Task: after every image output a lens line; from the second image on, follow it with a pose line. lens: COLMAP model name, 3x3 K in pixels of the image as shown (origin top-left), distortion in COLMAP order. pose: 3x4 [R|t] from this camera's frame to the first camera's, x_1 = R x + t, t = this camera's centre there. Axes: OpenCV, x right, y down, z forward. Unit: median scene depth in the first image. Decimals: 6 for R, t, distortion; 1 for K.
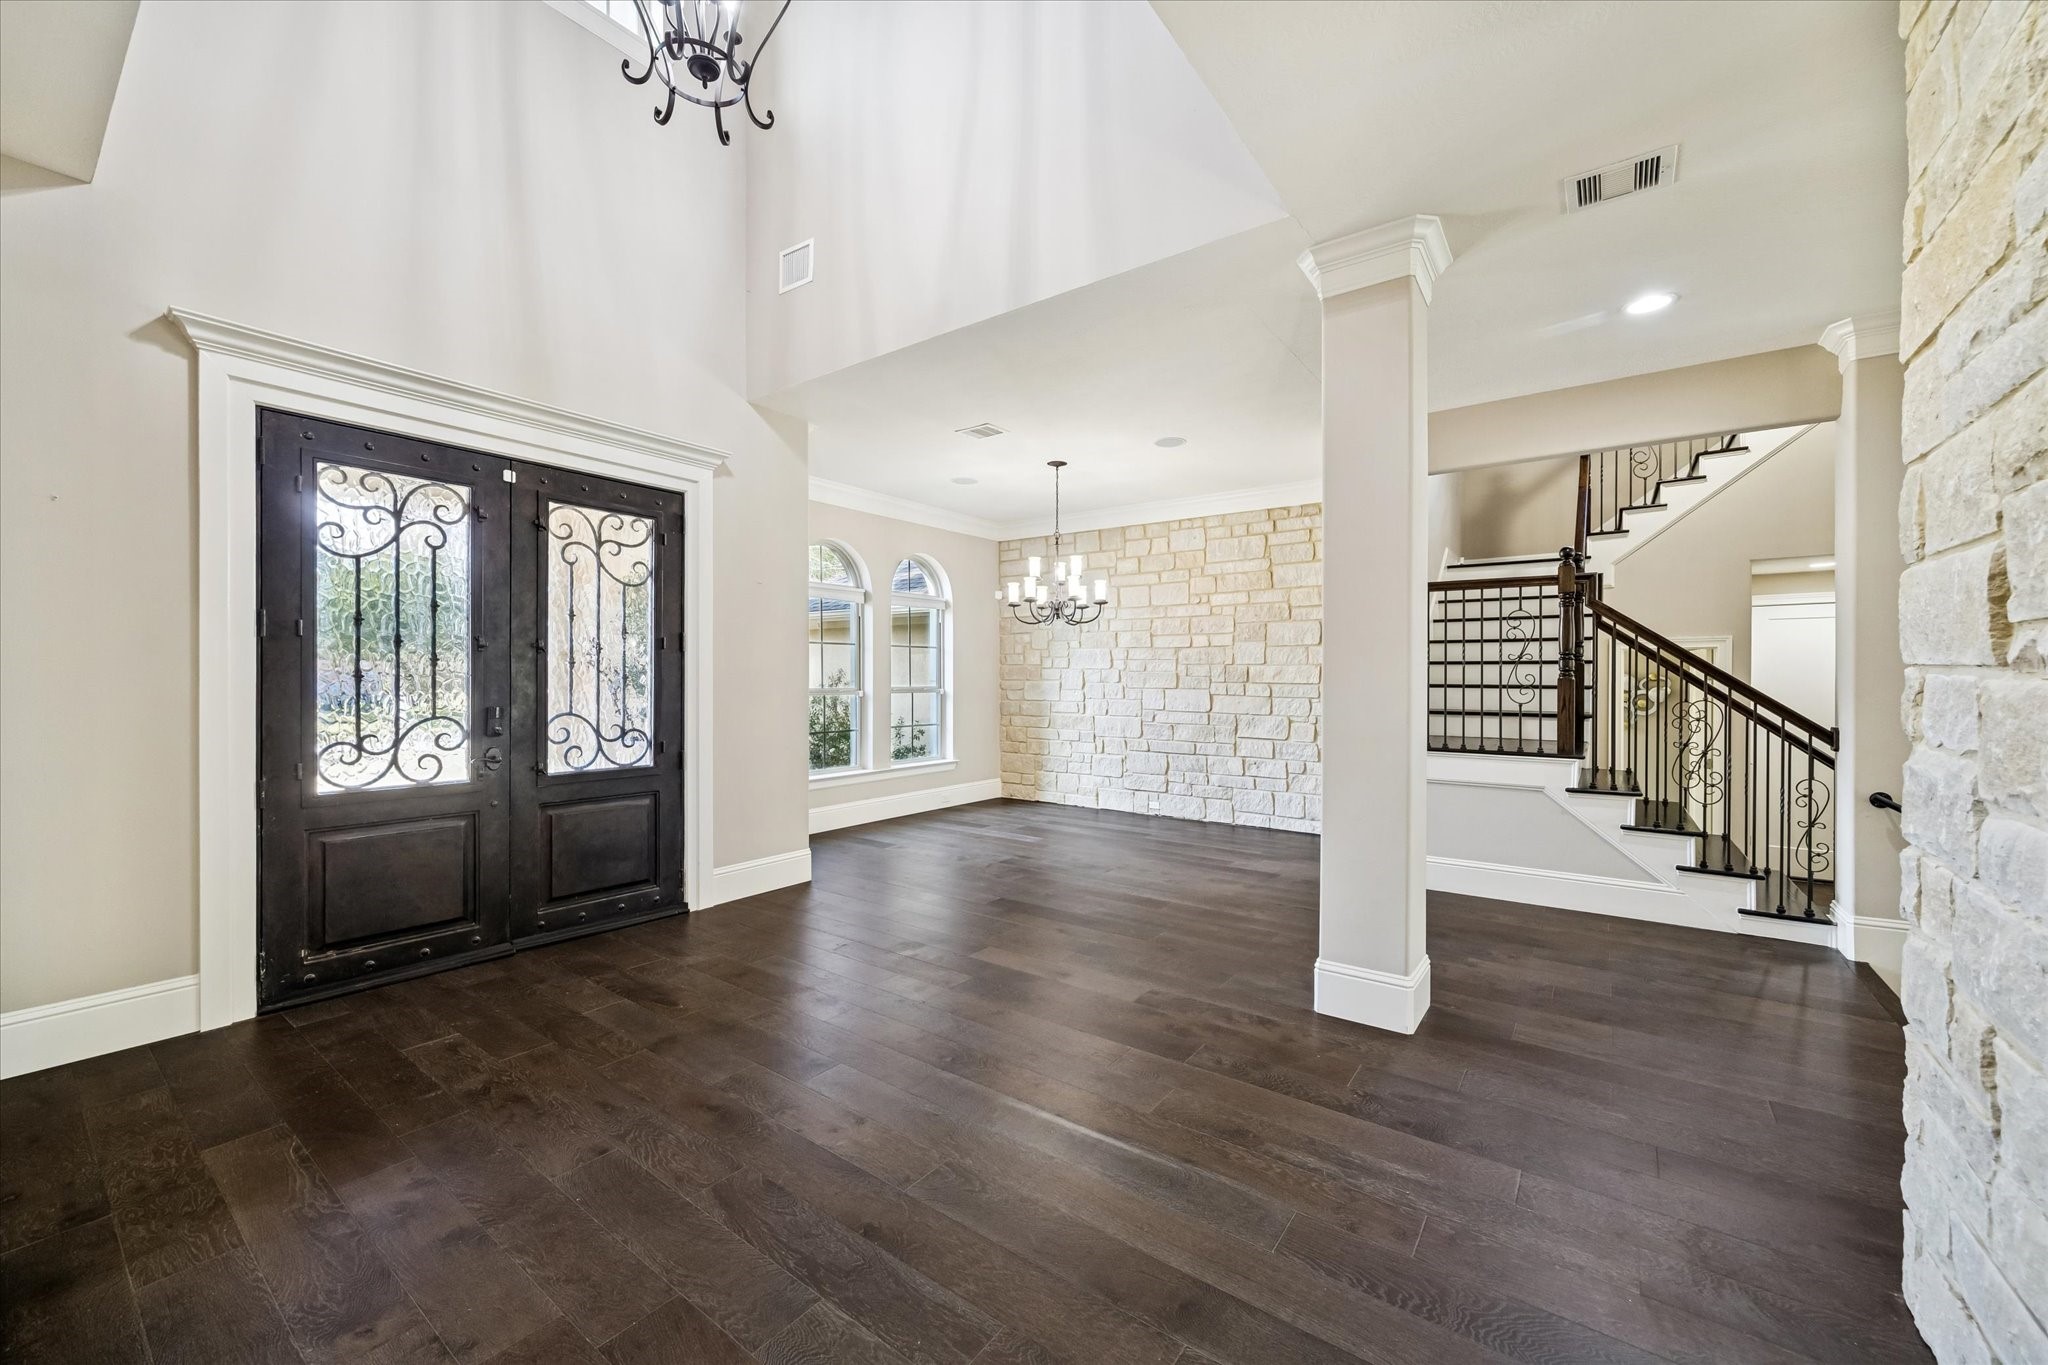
lens RADIAL K [[783.8, 0, 1022.5], [0, 783.8, 691.5], [0, 0, 1]] dist [-0.002253, -0.000159]
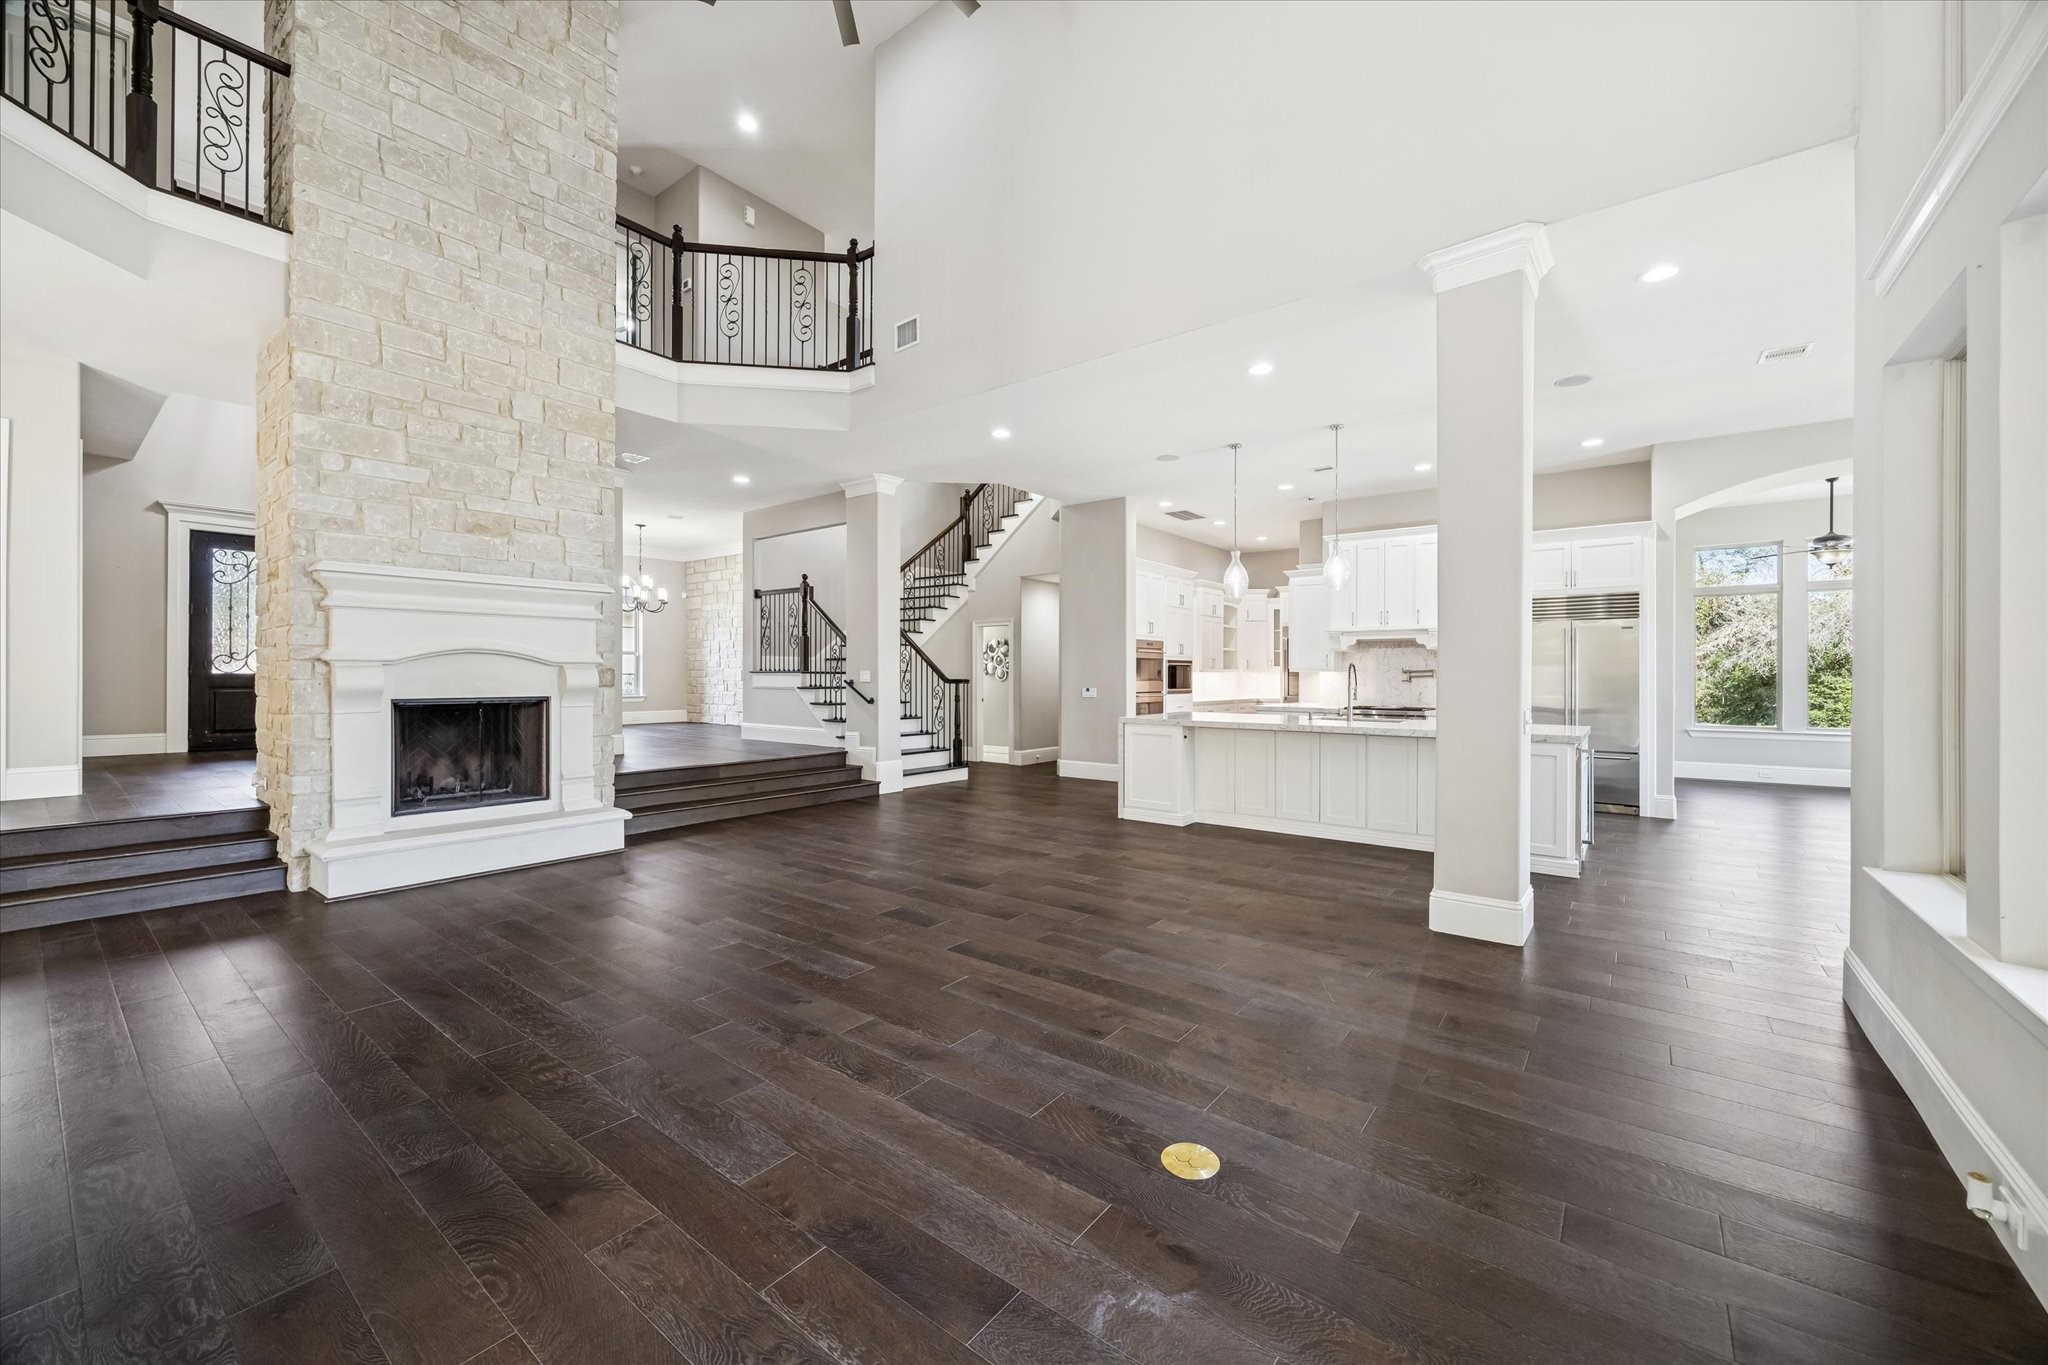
lens RADIAL K [[783.8, 0, 1024.1], [0, 783.8, 679.4], [0, 0, 1]] dist [-0.002253, -0.000159]
pose [[0.999499, 0.001585, -0.031608, 1.896701], [-0.001911, 0.999945, -0.010274, 0.169459], [0.031590, 0.010329, 0.999448, -1.532347]]
